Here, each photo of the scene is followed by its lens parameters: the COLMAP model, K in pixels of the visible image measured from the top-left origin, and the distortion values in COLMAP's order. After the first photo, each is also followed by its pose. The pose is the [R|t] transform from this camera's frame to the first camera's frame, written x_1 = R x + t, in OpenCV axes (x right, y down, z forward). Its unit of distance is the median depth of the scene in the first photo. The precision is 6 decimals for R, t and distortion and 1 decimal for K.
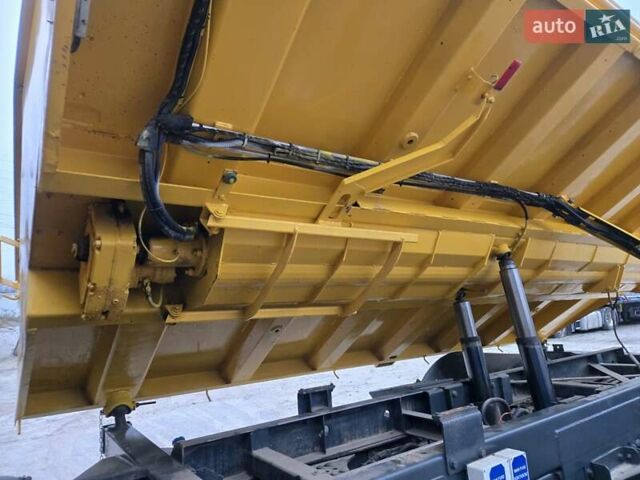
lens RADIAL K [[427.3, 0, 320.4], [0, 427.3, 239.4], [0, 0, 1]] dist [0.051717, -0.036998]
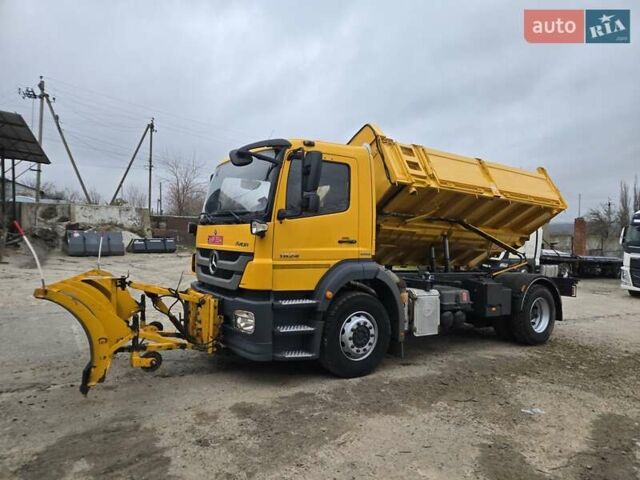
lens RADIAL K [[427.3, 0, 322.8], [0, 427.3, 243.0], [0, 0, 1]] dist [0.051717, -0.036998]
pose [[0.994495, 0.103529, -0.016181, -0.576502], [-0.099442, 0.981140, 0.165760, -0.443940], [0.033037, -0.163238, 0.986033, -2.875844]]
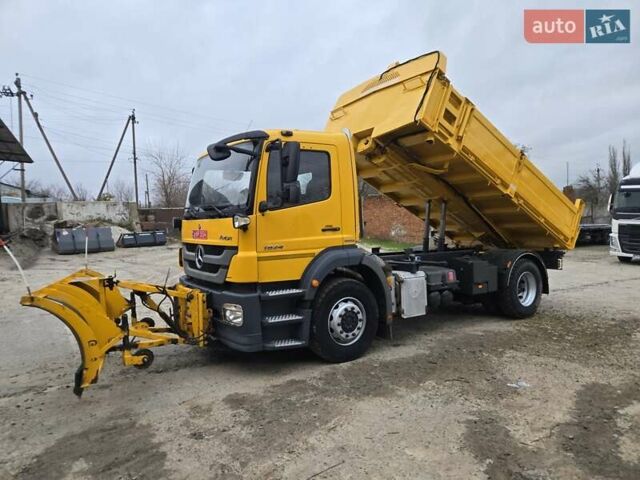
lens RADIAL K [[427.3, 0, 316.3], [0, 427.3, 242.9], [0, 0, 1]] dist [0.051717, -0.036998]
pose [[0.998844, 0.047260, -0.008767, -0.531426], [-0.044458, 0.977695, 0.205269, -0.489378], [0.018273, -0.204642, 0.978666, -2.888500]]
